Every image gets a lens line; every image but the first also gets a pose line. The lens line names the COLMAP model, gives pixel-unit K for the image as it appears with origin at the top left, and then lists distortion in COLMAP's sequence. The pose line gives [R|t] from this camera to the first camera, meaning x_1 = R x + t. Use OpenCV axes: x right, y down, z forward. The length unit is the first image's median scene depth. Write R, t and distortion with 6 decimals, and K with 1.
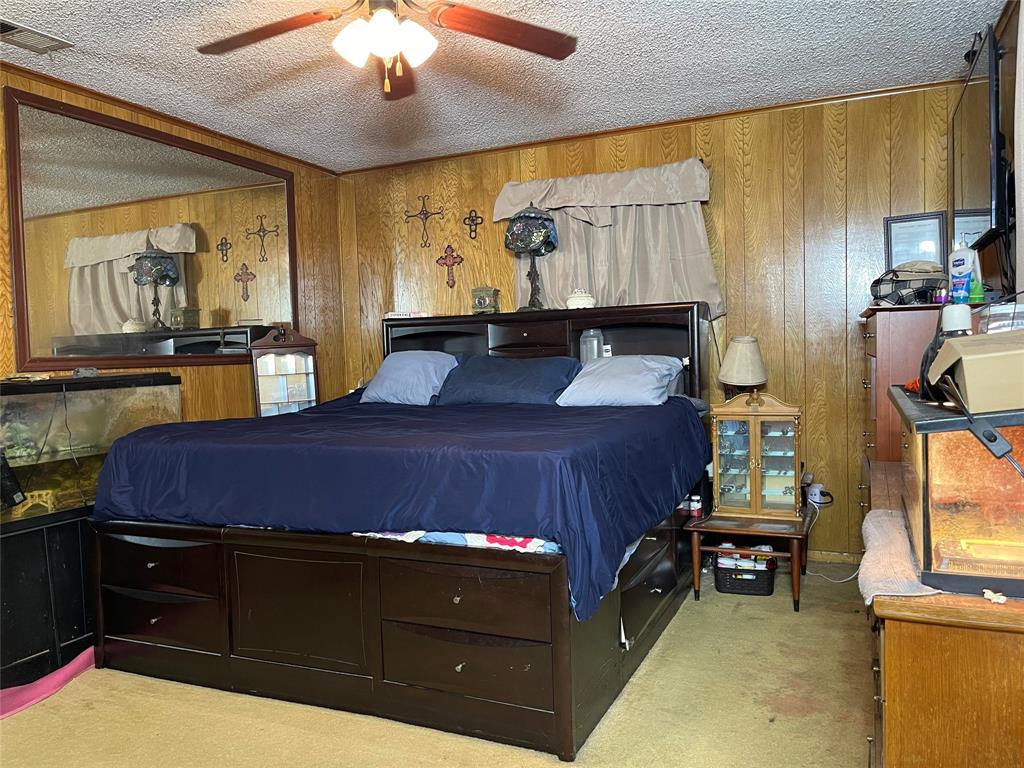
lens RADIAL K [[775.5, 0, 505.6], [0, 775.5, 386.3], [0, 0, 1]] dist [0.074155, -0.098116]
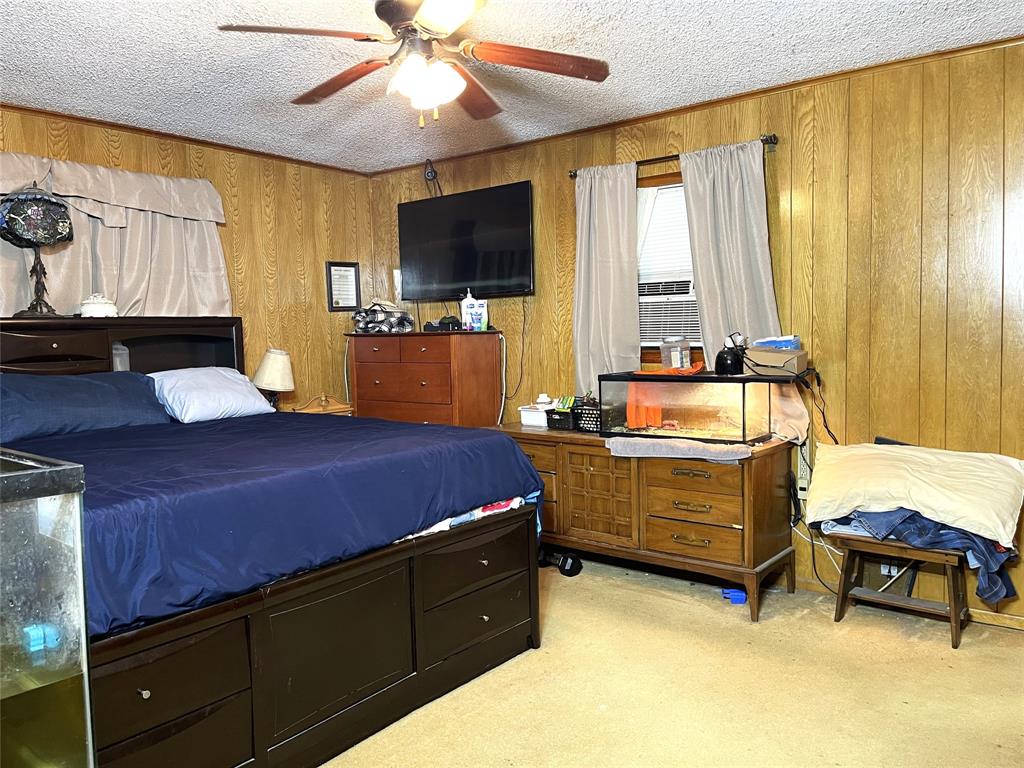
lens RADIAL K [[775.5, 0, 505.6], [0, 775.5, 386.3], [0, 0, 1]] dist [0.074155, -0.098116]
pose [[0.241860, -0.045247, 0.969256, -0.683233], [0.056847, 0.997857, 0.032397, -0.024734], [-0.968644, 0.047264, 0.243914, 0.355936]]
